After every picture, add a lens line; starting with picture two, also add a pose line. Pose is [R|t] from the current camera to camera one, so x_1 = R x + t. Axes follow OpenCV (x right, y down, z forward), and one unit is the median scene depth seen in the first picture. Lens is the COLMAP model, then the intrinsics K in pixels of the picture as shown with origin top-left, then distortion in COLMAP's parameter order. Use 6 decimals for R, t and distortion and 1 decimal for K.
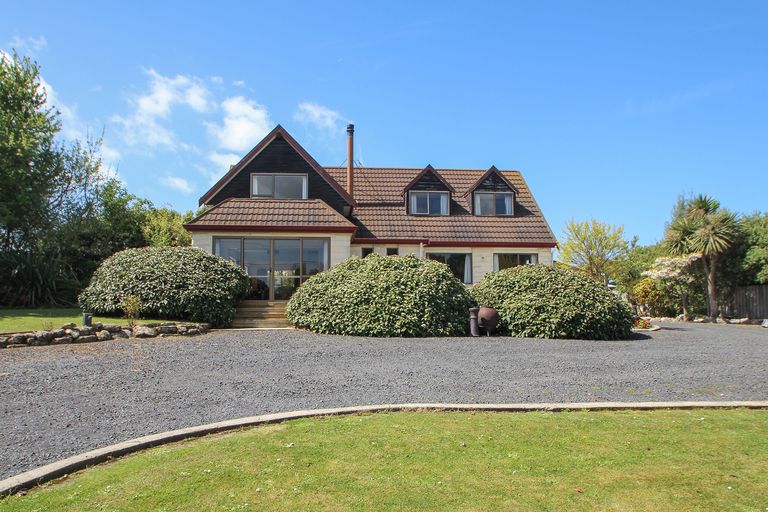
lens RADIAL K [[560.7, 0, 386.3], [0, 560.7, 258.9], [0, 0, 1]] dist [-0.015248, -0.002060]
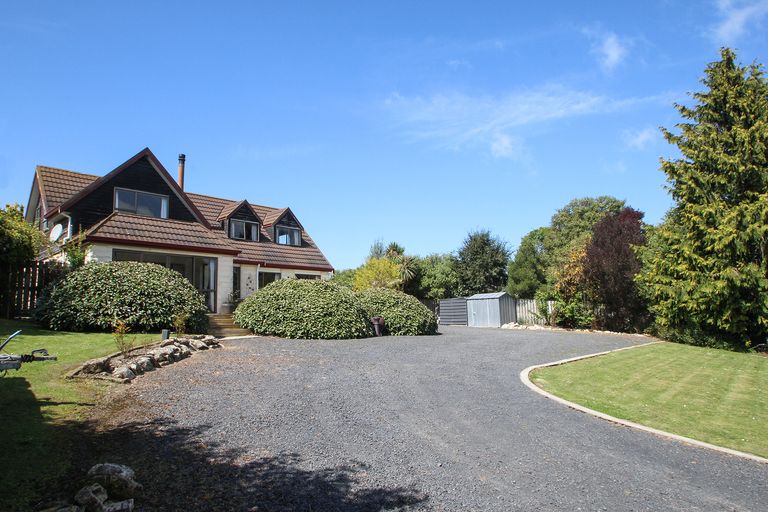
lens RADIAL K [[460.4, 0, 383.2], [0, 460.4, 255.9], [0, 0, 1]] dist [-0.002021, -0.000053]
pose [[0.745341, 0.073401, 0.662631, -0.387271], [-0.056429, 0.997300, -0.047001, -0.012605], [-0.664291, -0.002359, 0.747470, 0.028105]]
